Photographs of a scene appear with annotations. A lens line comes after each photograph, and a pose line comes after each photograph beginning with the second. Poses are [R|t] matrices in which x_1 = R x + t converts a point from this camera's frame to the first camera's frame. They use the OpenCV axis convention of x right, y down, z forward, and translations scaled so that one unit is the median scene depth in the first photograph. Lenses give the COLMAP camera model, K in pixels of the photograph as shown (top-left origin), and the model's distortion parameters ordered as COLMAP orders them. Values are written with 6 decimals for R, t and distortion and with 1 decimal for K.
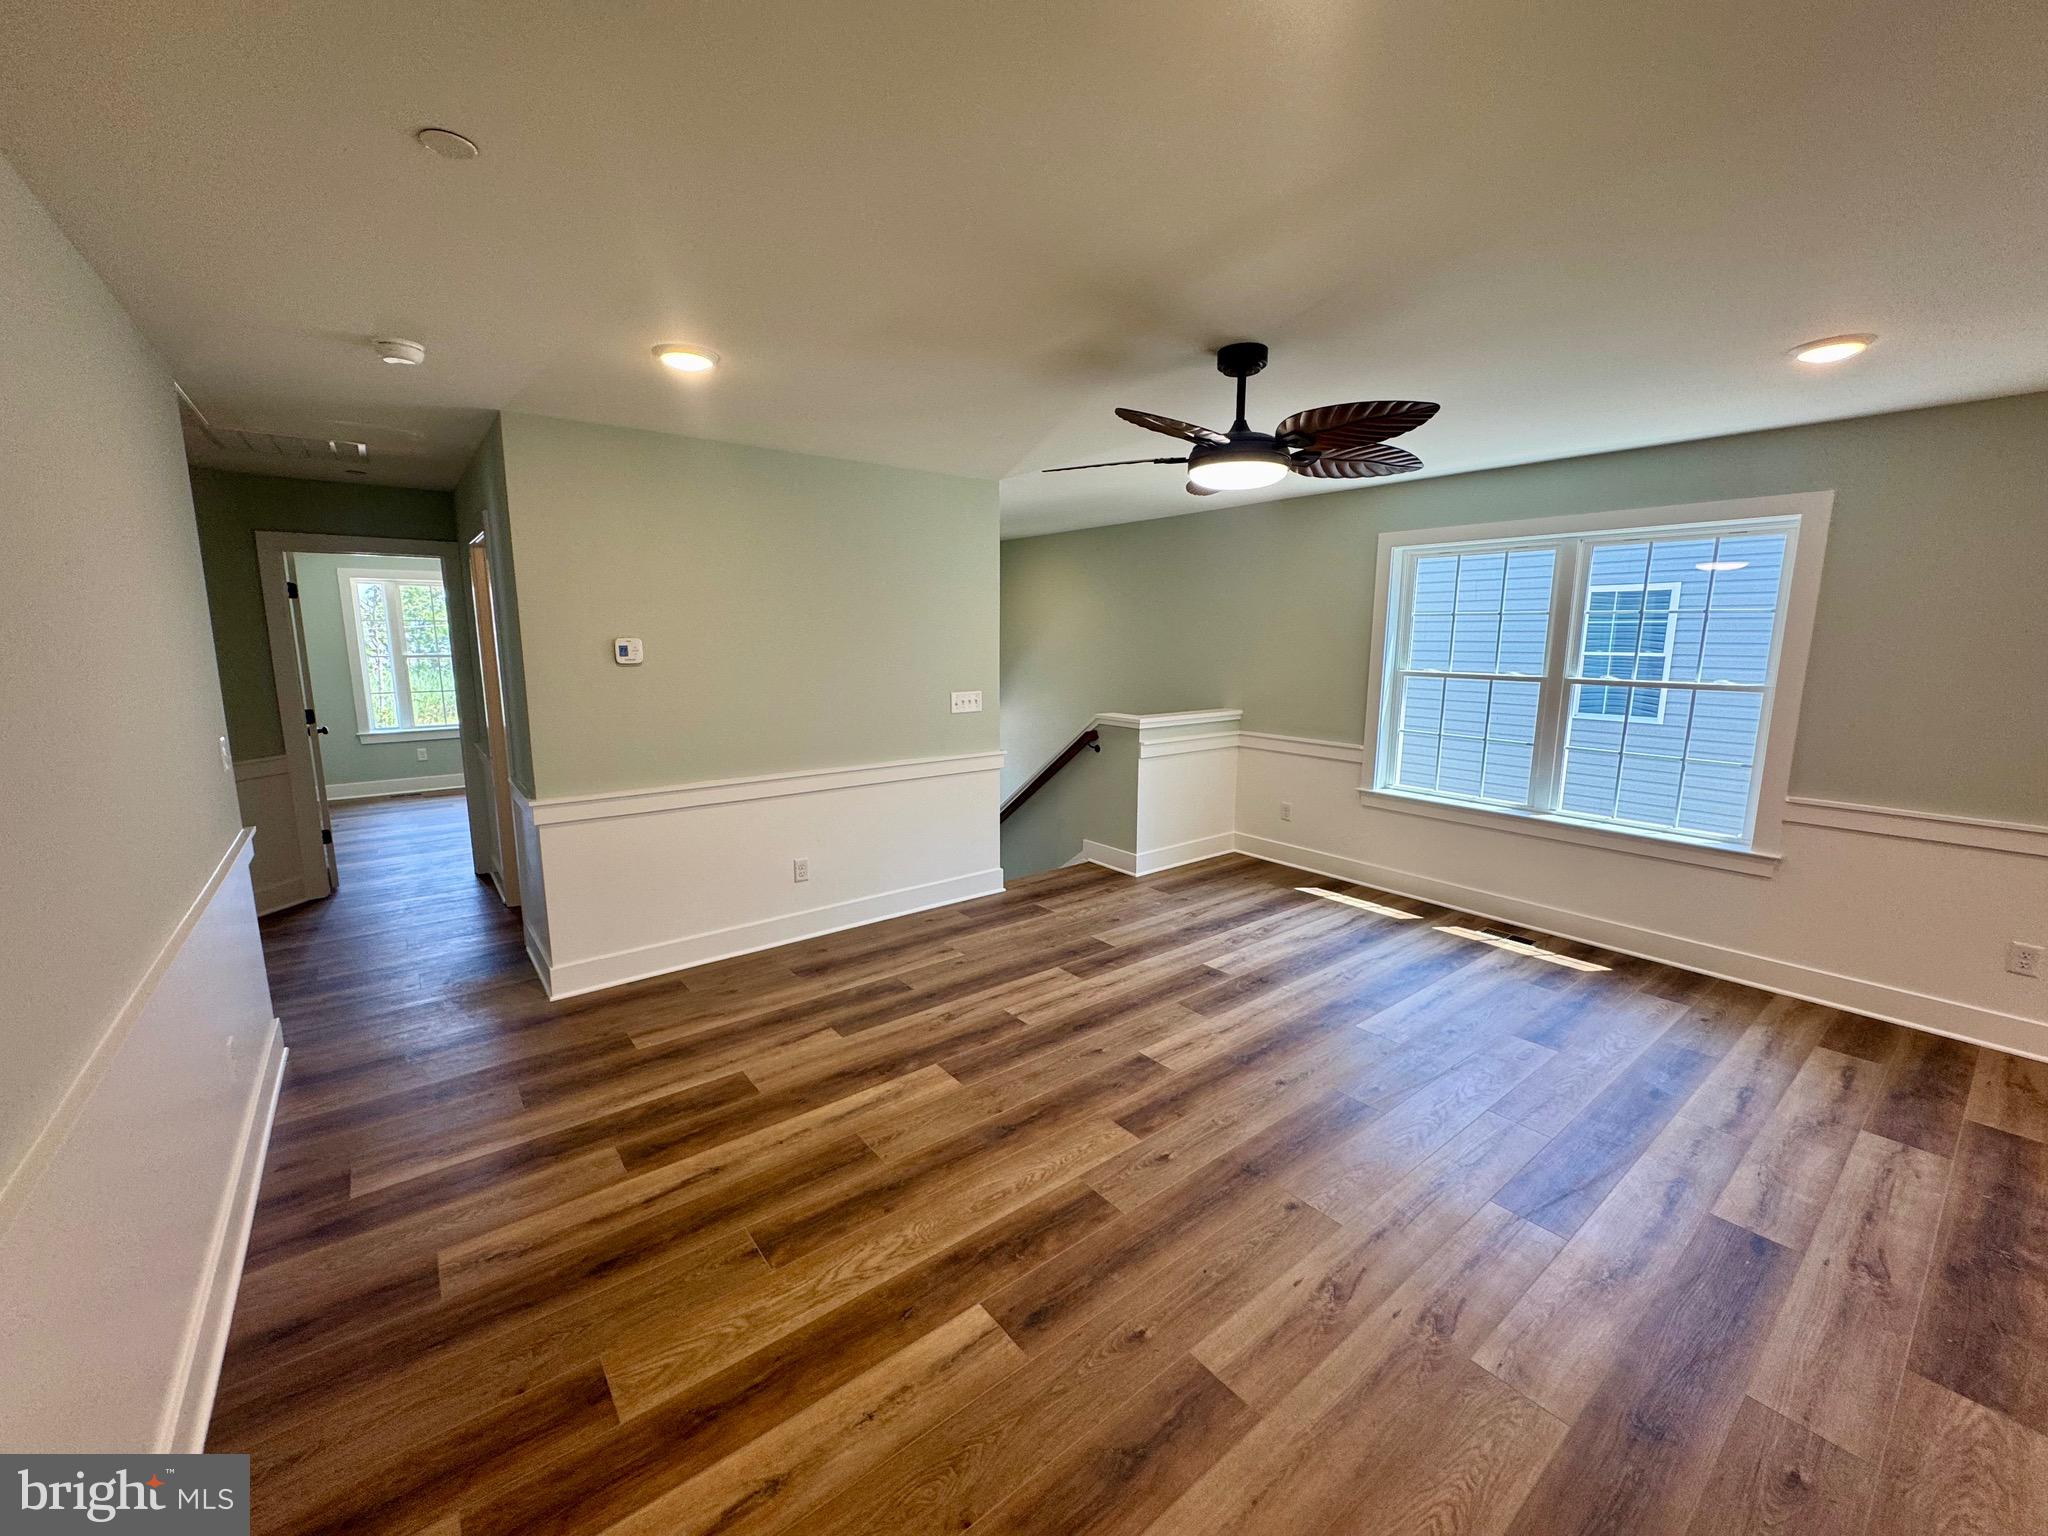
lens RADIAL K [[819.4, 0, 1025.8], [0, 819.4, 757.7], [0, 0, 1]] dist [-0.000899, 0.000396]
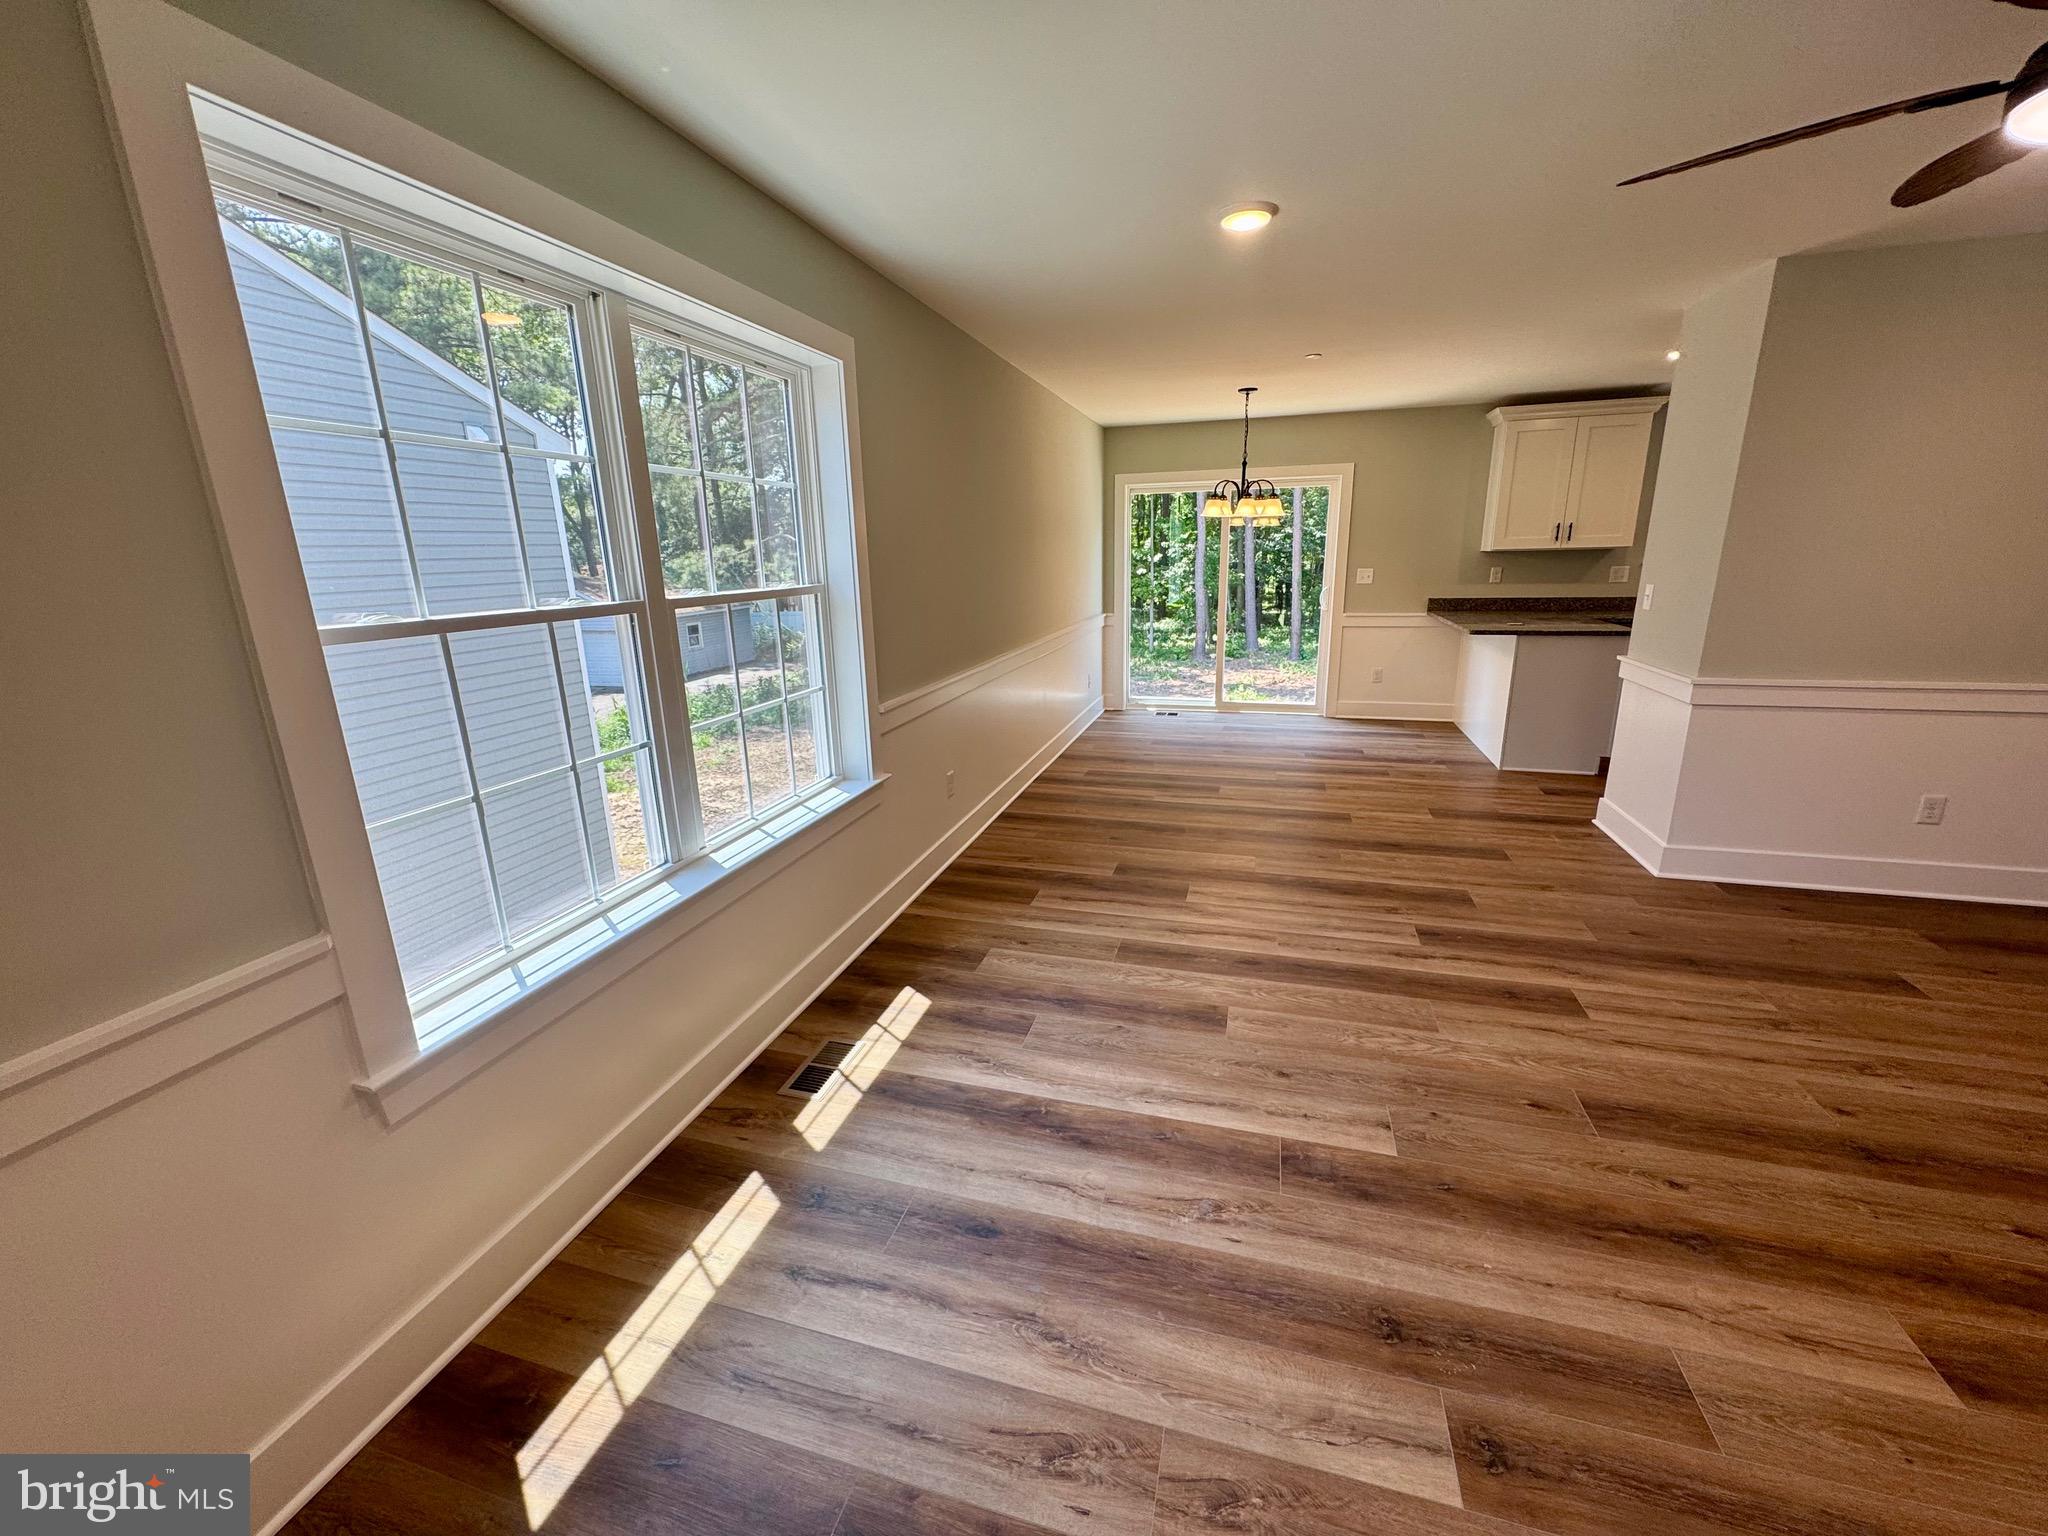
lens RADIAL K [[819.4, 0, 1013.7], [0, 819.4, 770.1], [0, 0, 1]] dist [-0.000899, 0.000396]
pose [[-0.577320, -0.202558, 0.790994, 0.124076], [0.143791, 0.928380, 0.342688, -0.156129], [-0.803757, 0.311578, -0.506846, 1.231105]]
